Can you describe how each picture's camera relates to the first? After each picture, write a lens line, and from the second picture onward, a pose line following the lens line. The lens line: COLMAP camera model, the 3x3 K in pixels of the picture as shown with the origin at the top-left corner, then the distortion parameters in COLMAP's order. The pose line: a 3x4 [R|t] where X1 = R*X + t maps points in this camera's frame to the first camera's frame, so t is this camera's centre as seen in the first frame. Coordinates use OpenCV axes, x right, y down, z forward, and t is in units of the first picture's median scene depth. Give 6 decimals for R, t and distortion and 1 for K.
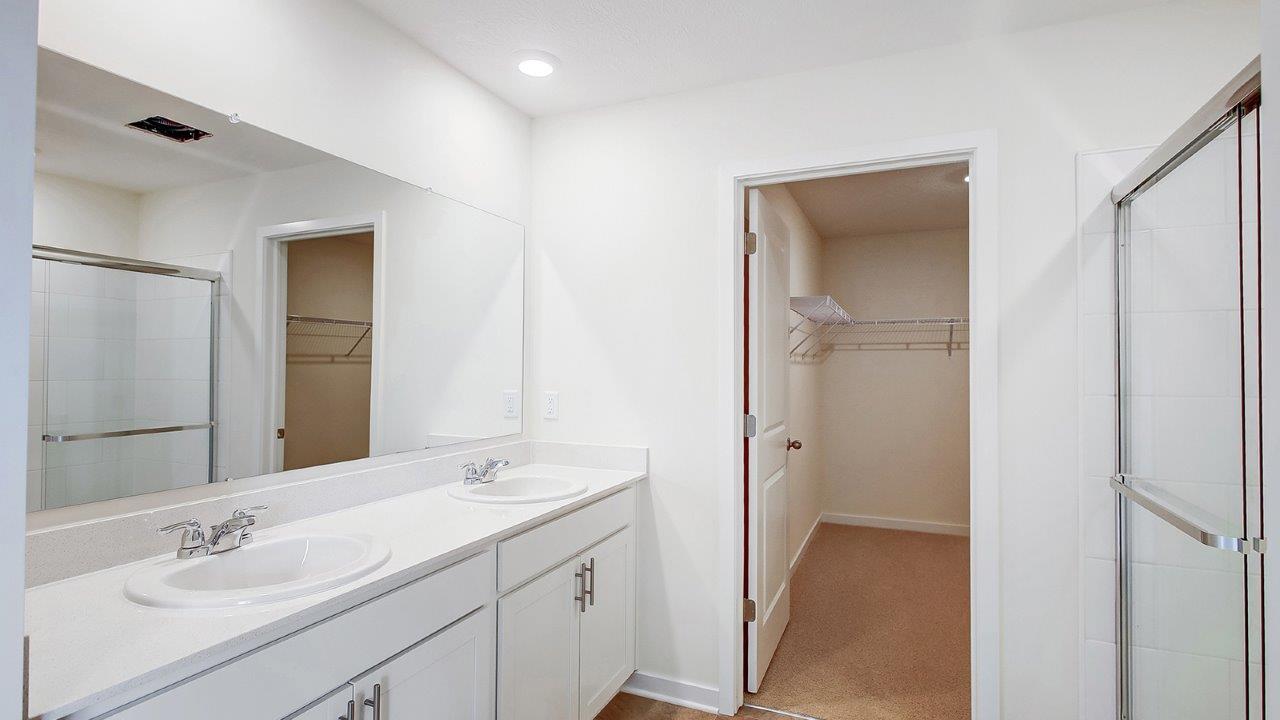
lens RADIAL K [[610.3, 0, 640.0], [0, 610.3, 360.0], [0, 0, 1]] dist [-0.001334, 0.000095]
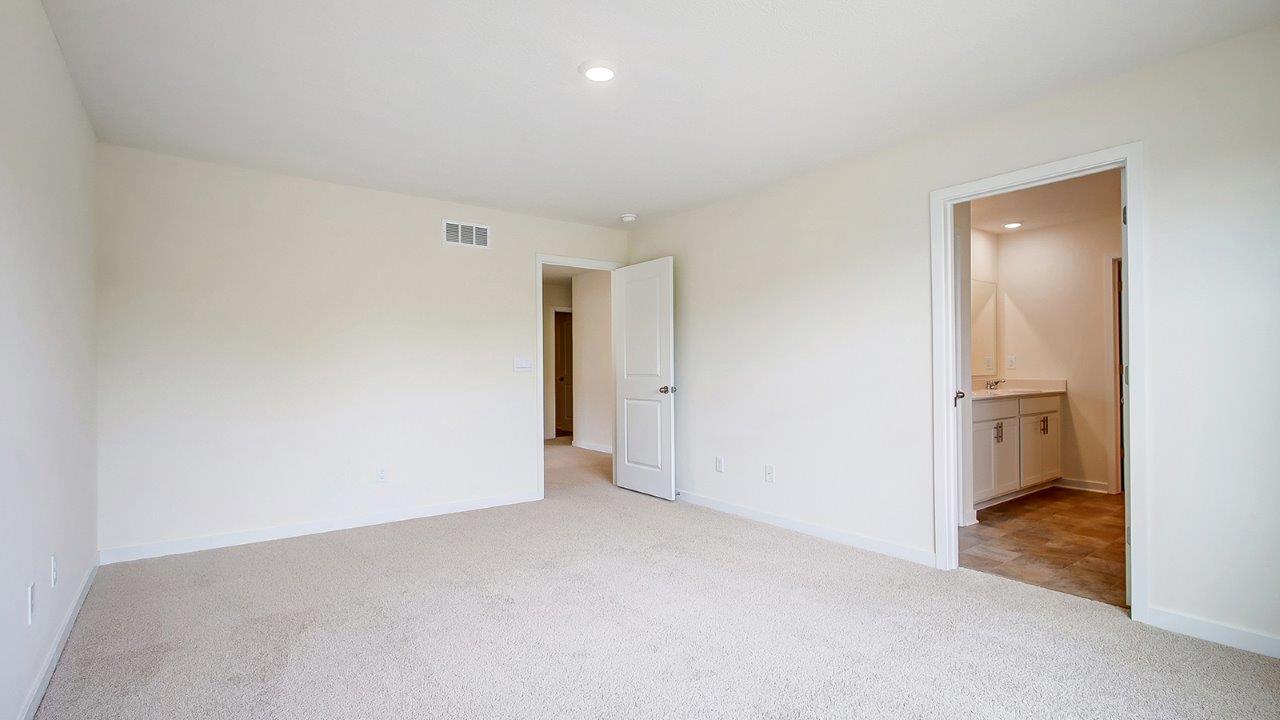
lens RADIAL K [[594.0, 0, 640.0], [0, 594.0, 360.0], [0, 0, 1]] dist [0.002739, 0.000526]
pose [[0.868372, -0.015628, -0.495667, -0.273107], [0.027226, 0.999498, 0.016185, -0.008912], [0.495165, -0.027550, 0.868362, -1.754132]]
